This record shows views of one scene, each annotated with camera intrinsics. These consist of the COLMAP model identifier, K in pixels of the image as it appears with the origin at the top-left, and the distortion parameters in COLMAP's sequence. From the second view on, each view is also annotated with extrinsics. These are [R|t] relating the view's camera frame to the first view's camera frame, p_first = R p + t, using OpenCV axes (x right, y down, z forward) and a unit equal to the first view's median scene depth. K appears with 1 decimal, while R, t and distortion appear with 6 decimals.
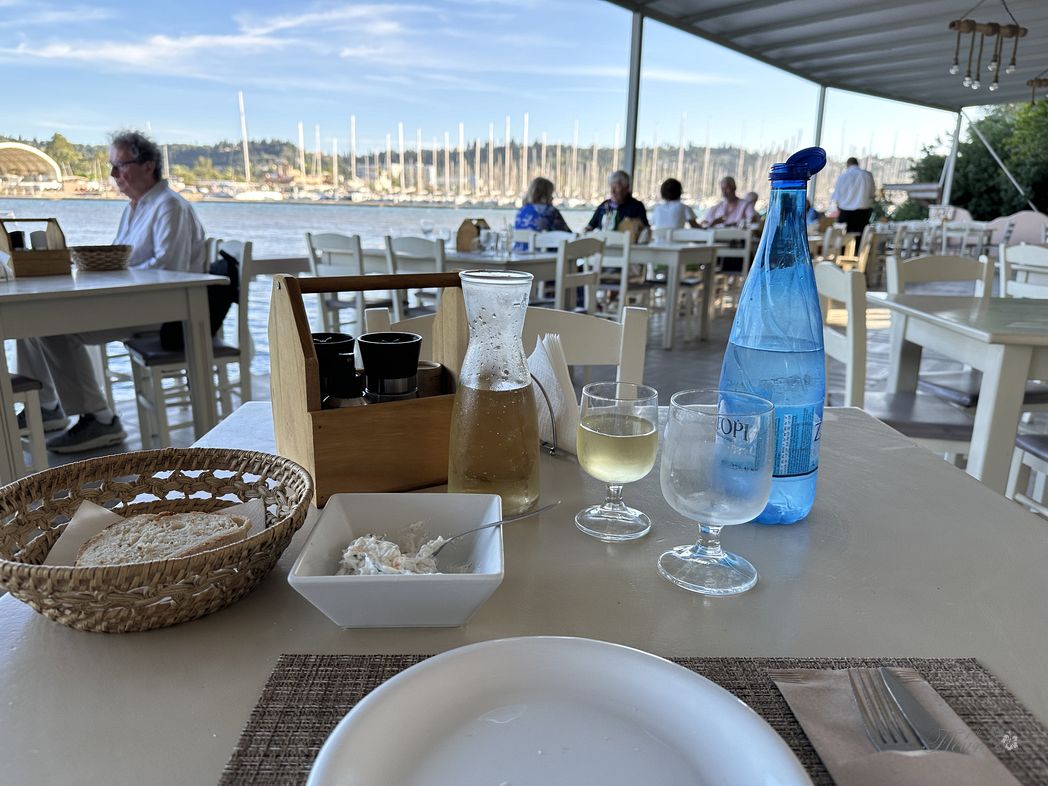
lens RADIAL K [[735.2, 0, 557.6], [0, 735.2, 394.0], [0, 0, 1]] dist [0.046478, -0.112919]
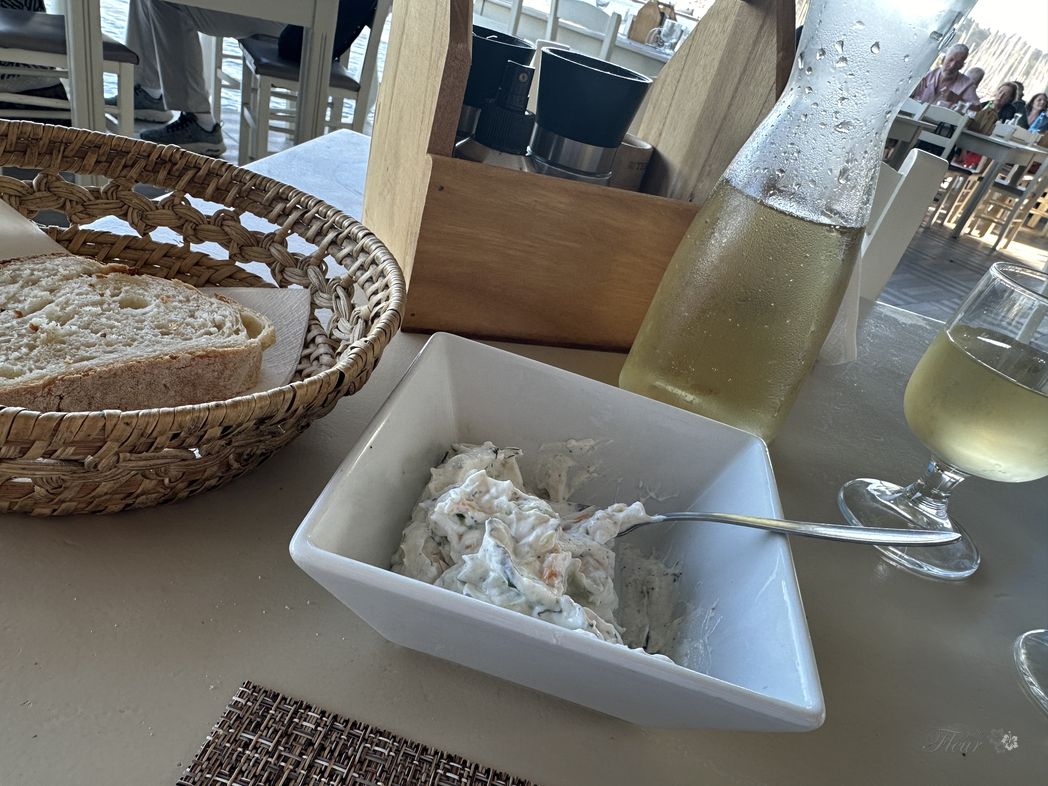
lens RADIAL K [[726.0, 0, 523.0], [0, 726.0, 429.9], [0, 0, 1]] dist [-0.007208, -0.003239]
pose [[0.942752, 0.320621, -0.091765, -0.170836], [-0.282789, 0.914408, 0.289633, 0.037527], [0.176773, -0.247102, 0.952729, 0.491692]]
